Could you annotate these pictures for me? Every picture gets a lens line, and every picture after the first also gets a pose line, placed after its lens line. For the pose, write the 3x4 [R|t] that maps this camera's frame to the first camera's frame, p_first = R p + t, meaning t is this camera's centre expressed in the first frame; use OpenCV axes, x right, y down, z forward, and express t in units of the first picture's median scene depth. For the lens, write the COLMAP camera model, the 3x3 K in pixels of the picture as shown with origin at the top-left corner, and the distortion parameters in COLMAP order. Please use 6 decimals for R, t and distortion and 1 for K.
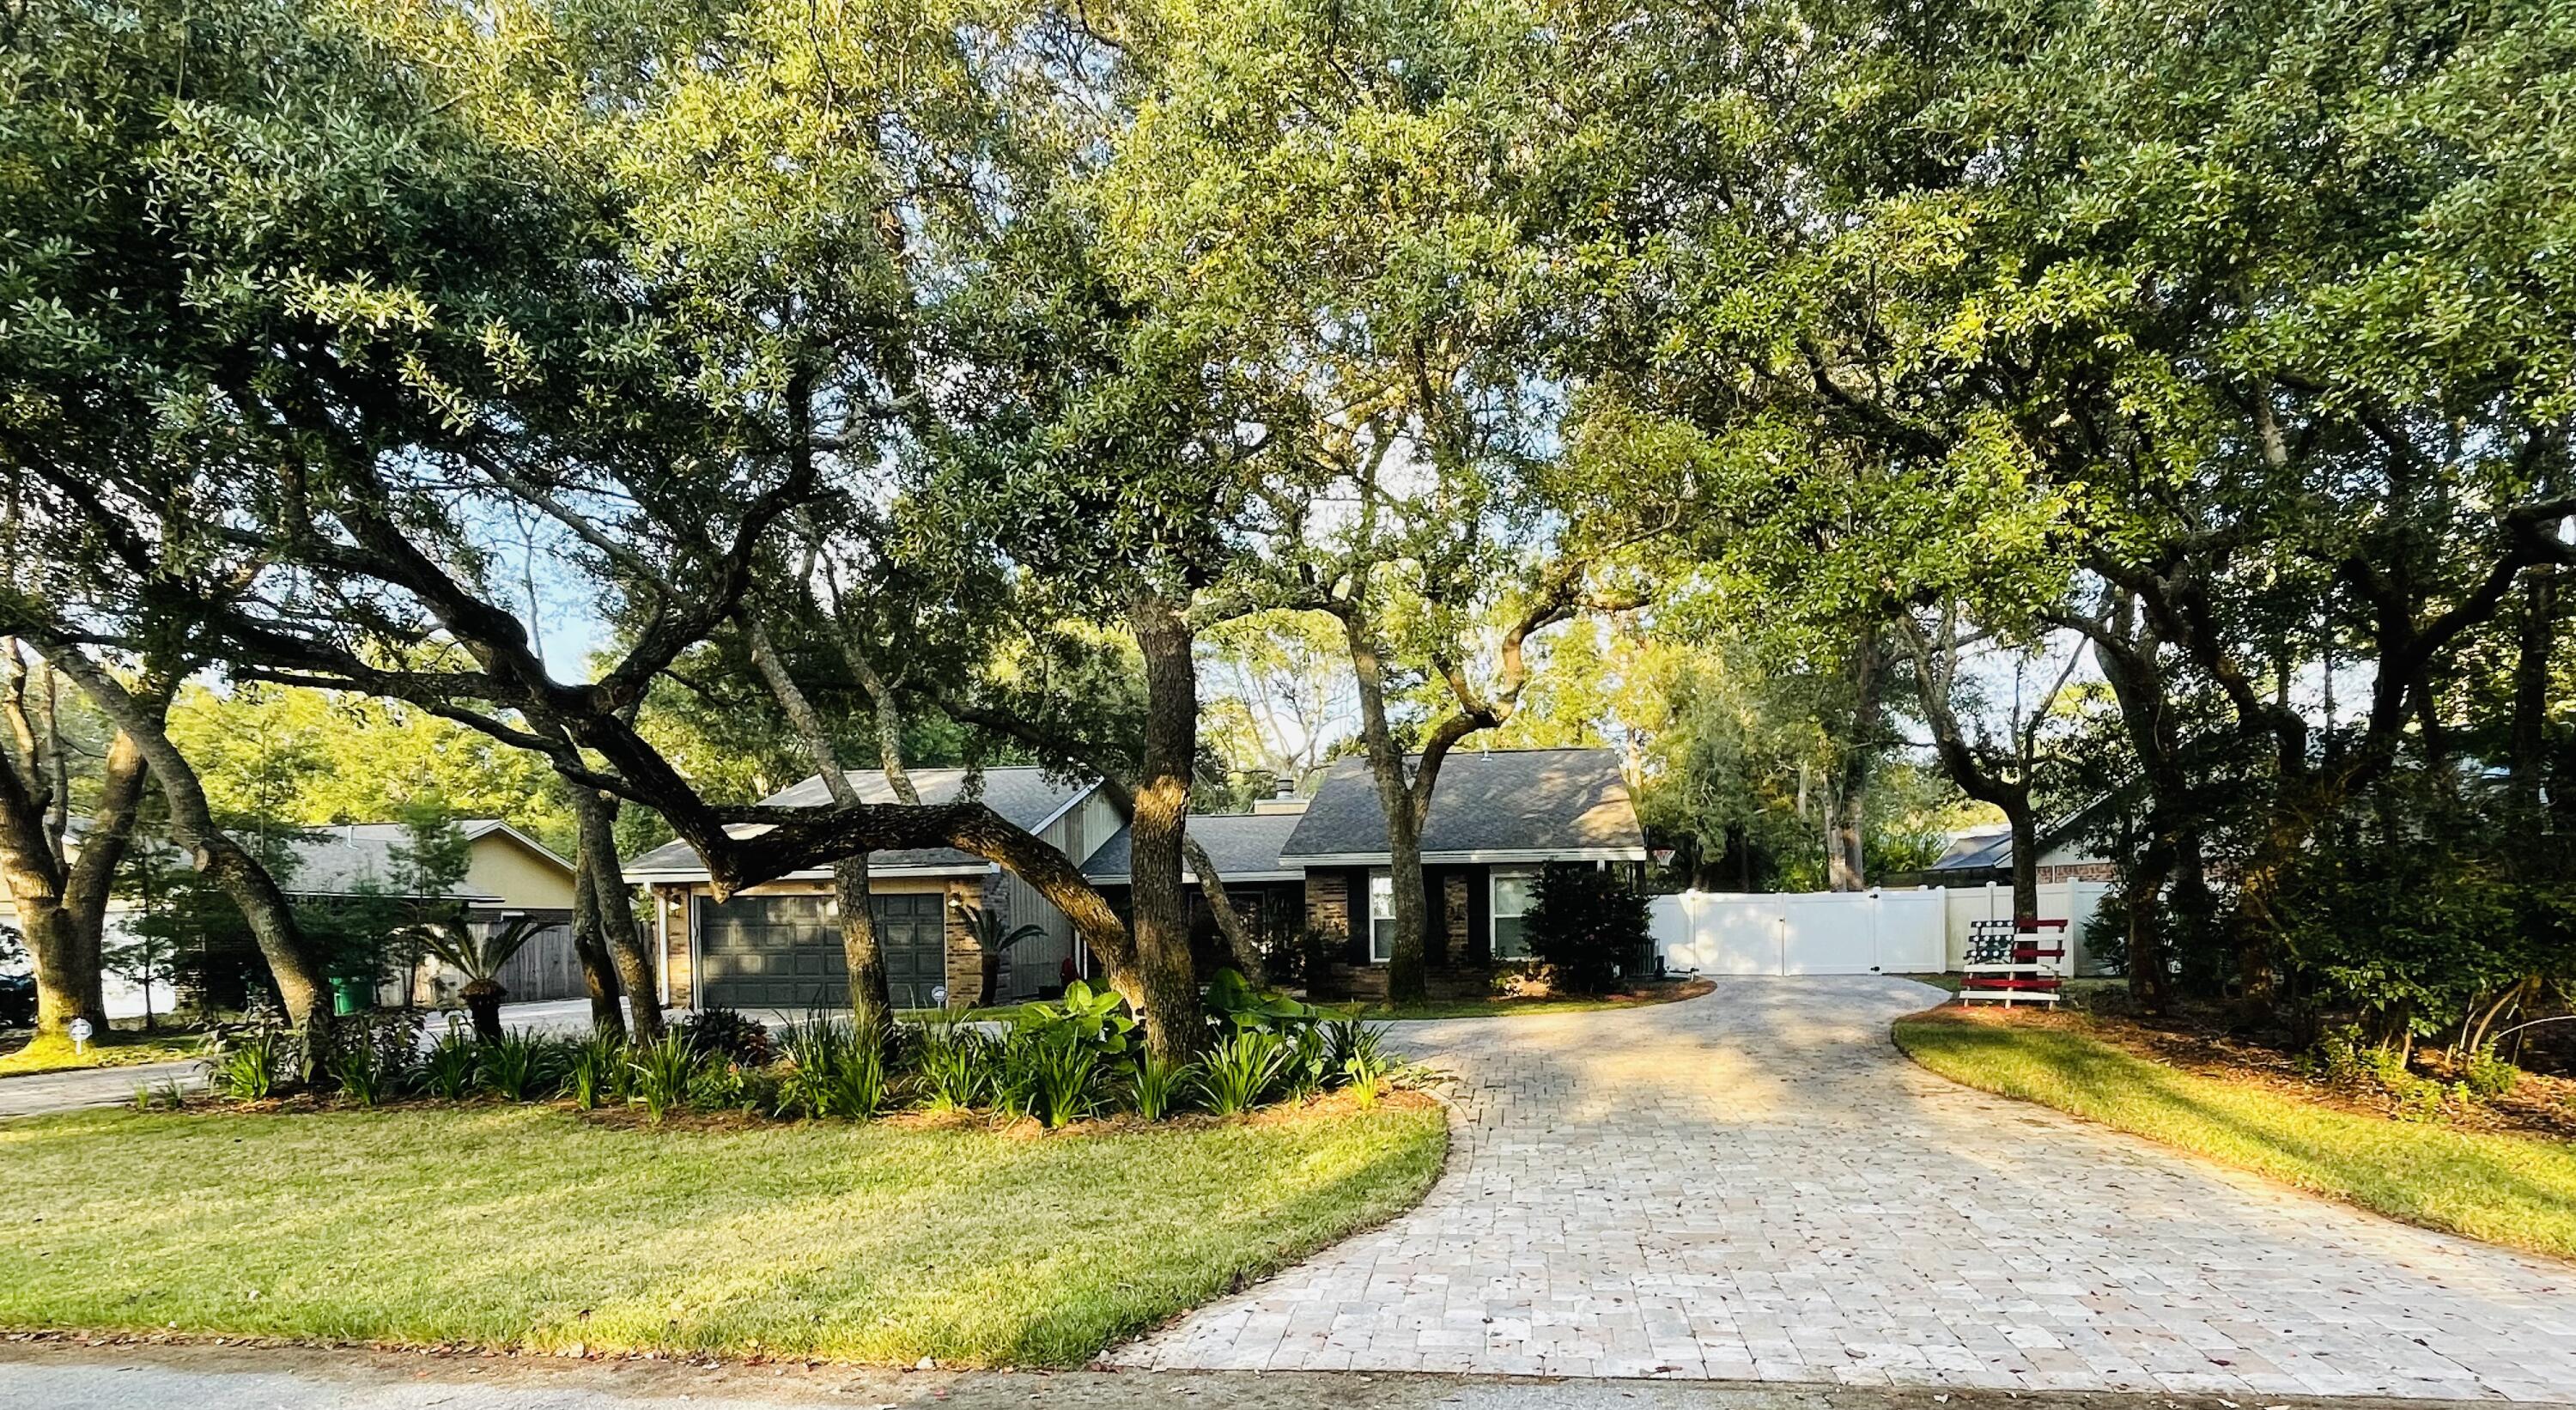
lens RADIAL K [[1384.3, 0, 1290.0], [0, 1384.3, 702.0], [0, 0, 1]] dist [0.018098, 0.000118]
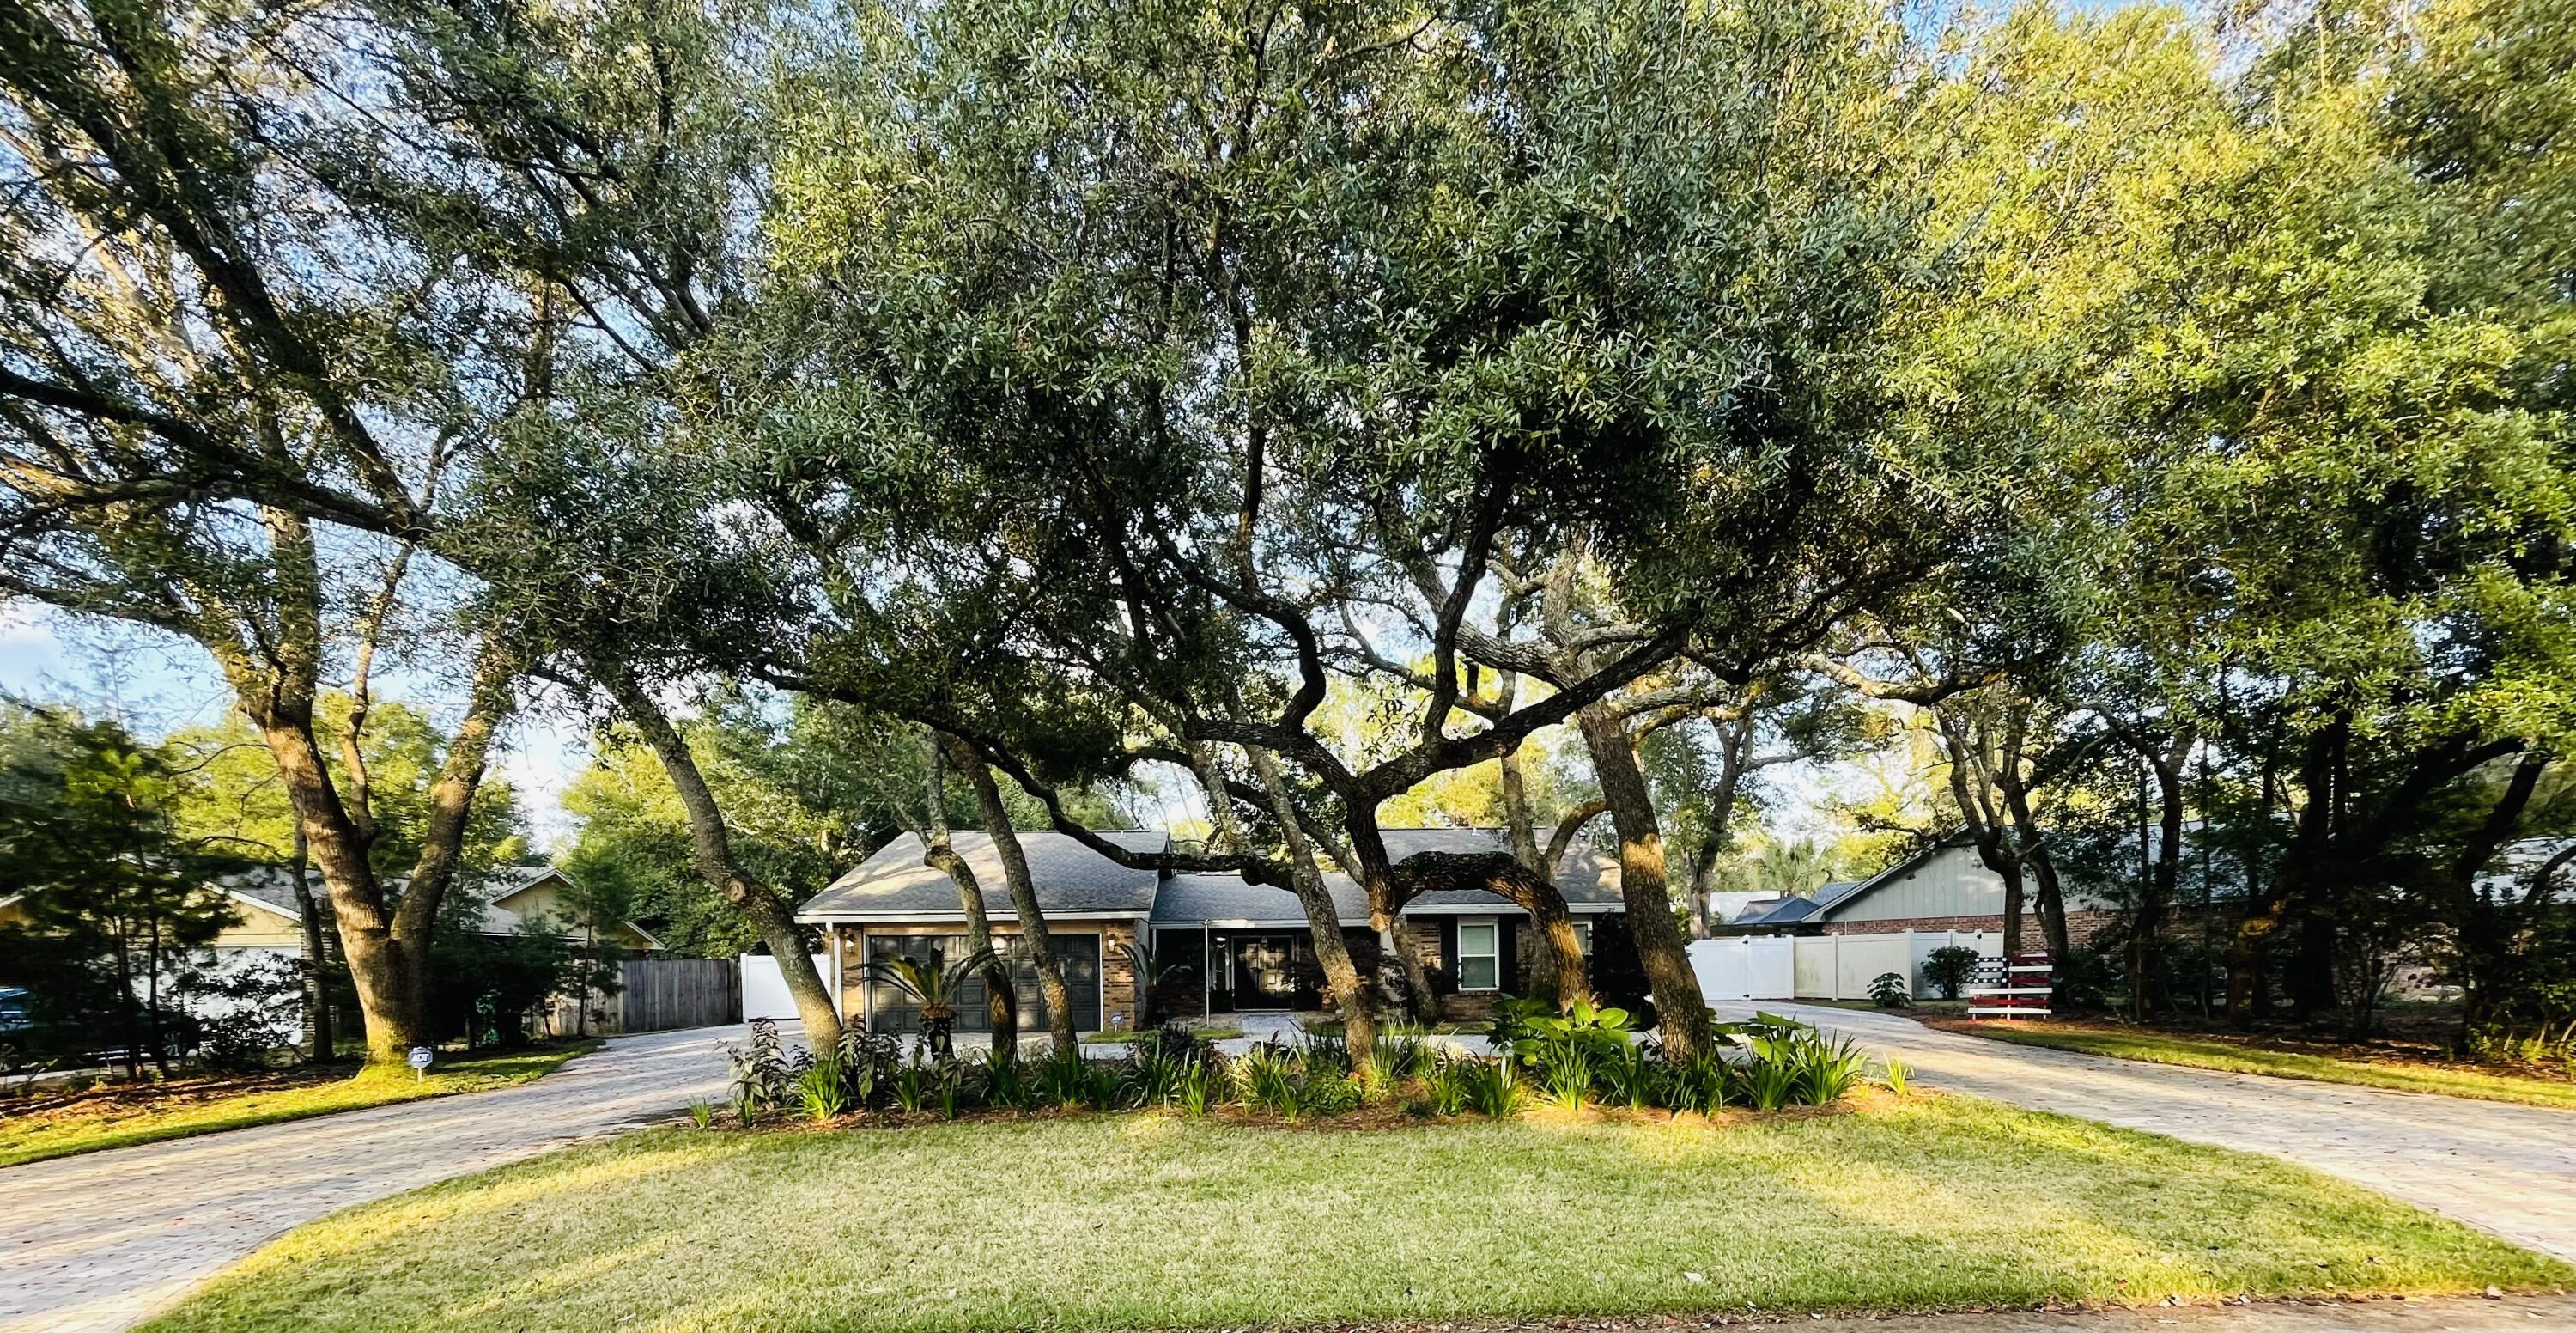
lens RADIAL K [[1008.2, 0, 1288.0], [0, 1008.2, 668.1], [0, 0, 1]] dist [-0.001090, -0.000007]
pose [[0.979386, 0.057312, 0.193696, -0.372996], [-0.032376, 0.991046, -0.129533, 0.021370], [-0.199386, 0.120591, 0.972473, 0.105742]]
